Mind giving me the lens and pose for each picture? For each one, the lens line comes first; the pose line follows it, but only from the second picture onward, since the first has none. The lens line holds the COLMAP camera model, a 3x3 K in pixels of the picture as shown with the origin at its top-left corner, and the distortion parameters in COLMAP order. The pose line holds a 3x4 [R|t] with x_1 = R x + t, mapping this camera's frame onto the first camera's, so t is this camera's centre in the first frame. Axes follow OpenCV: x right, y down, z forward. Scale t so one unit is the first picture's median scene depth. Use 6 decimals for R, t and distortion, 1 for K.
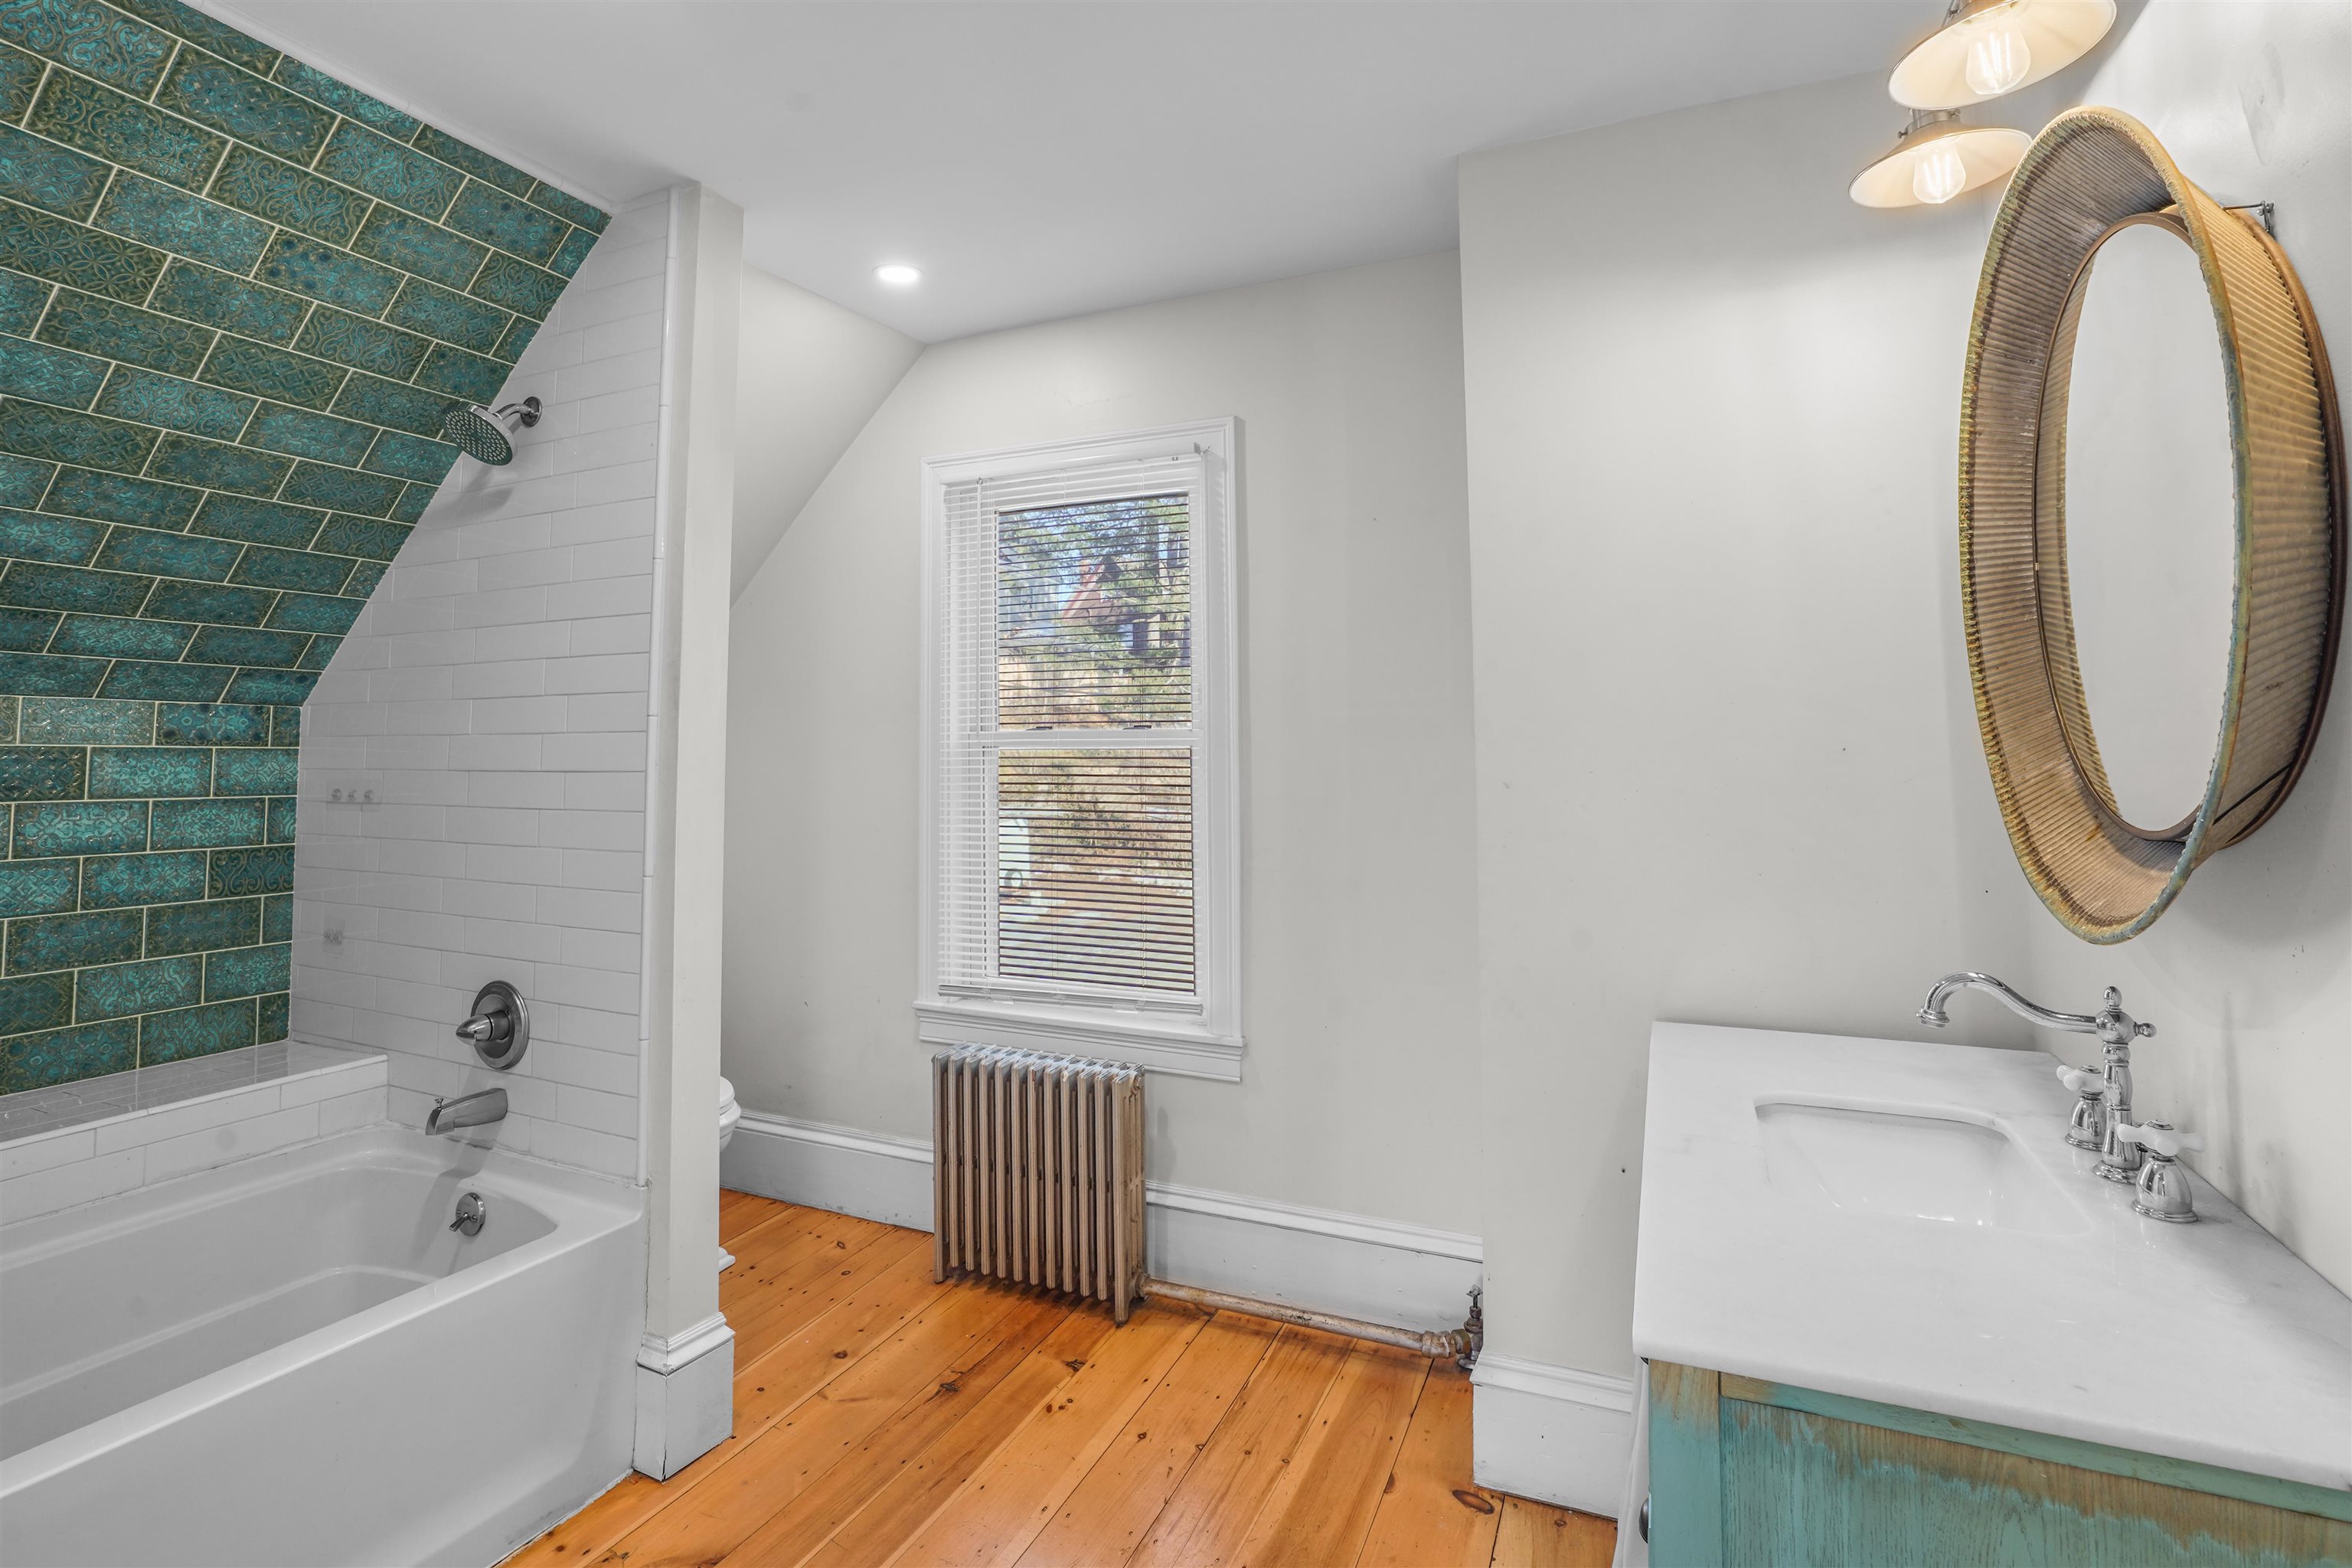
lens RADIAL K [[1103.0, 0, 1178.5], [0, 1103.0, 773.1], [0, 0, 1]] dist [-0.028254, 0.000734]
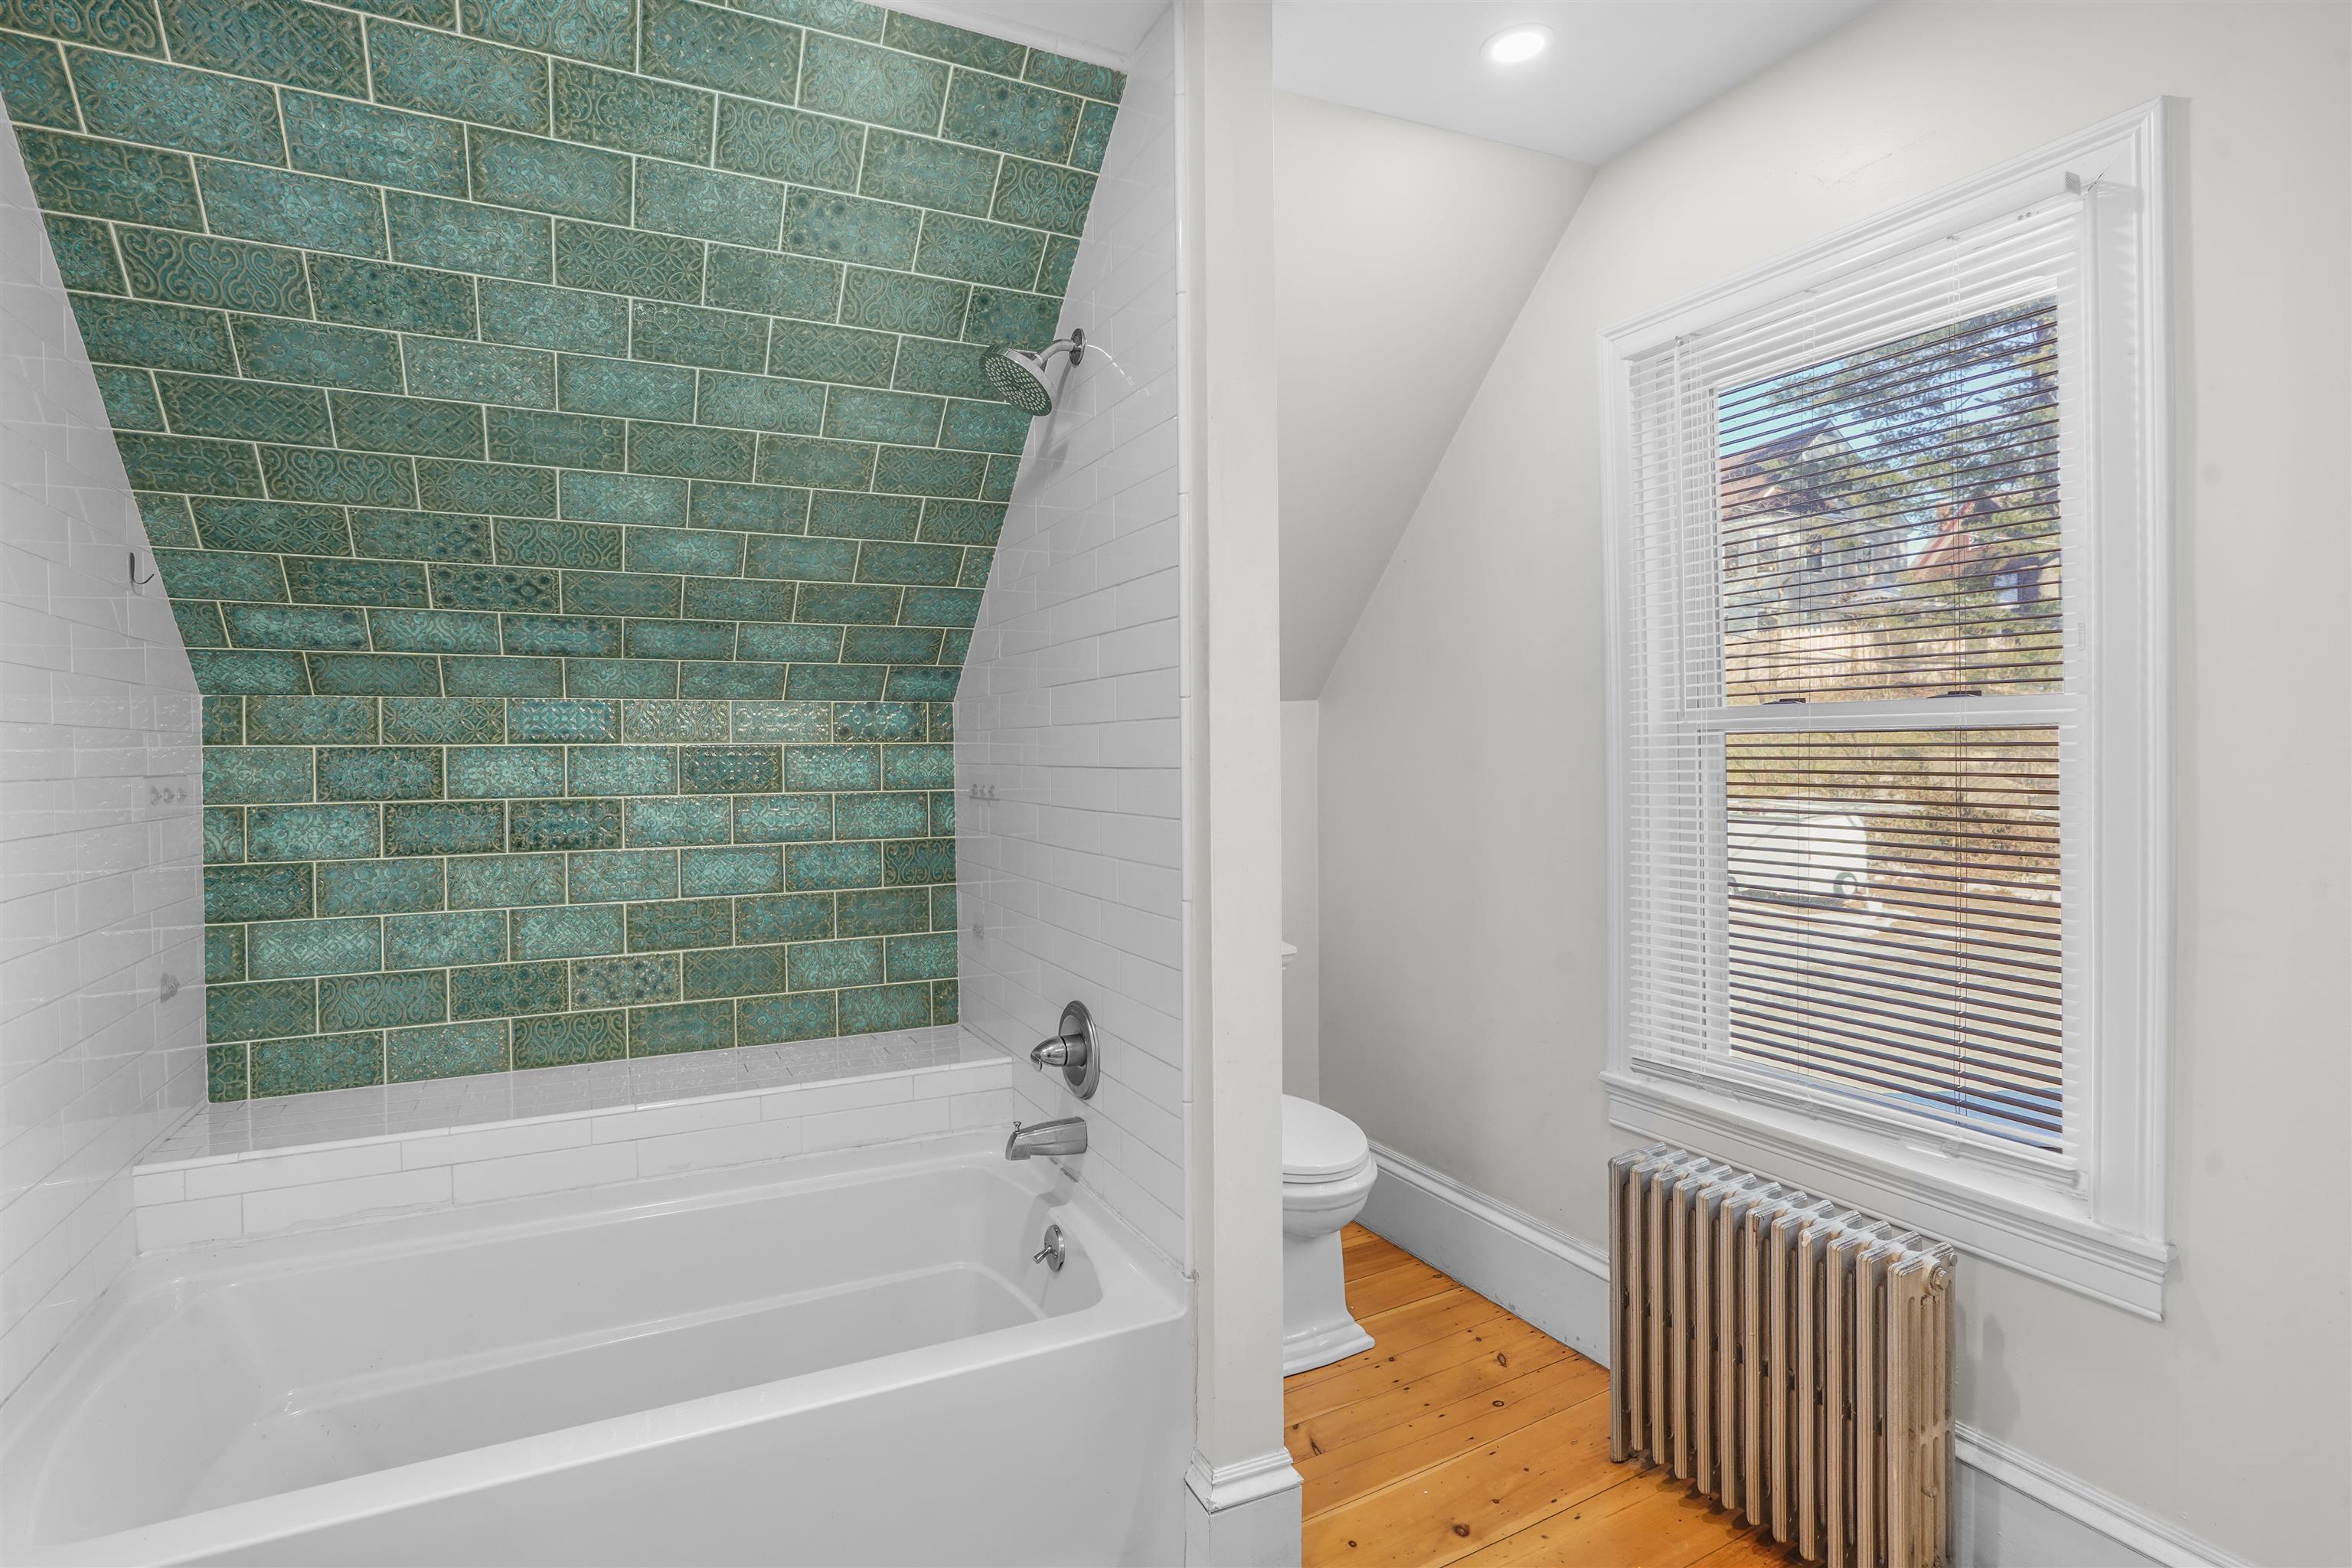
lens RADIAL K [[1134.7, 0, 1172.3], [0, 1134.7, 785.1], [0, 0, 1]] dist [-0.060124, 0.025661]
pose [[0.769565, 0.011656, -0.638463, 0.028011], [0.002103, 0.999782, 0.020788, -0.005683], [0.638566, -0.017341, 0.769372, 0.332769]]
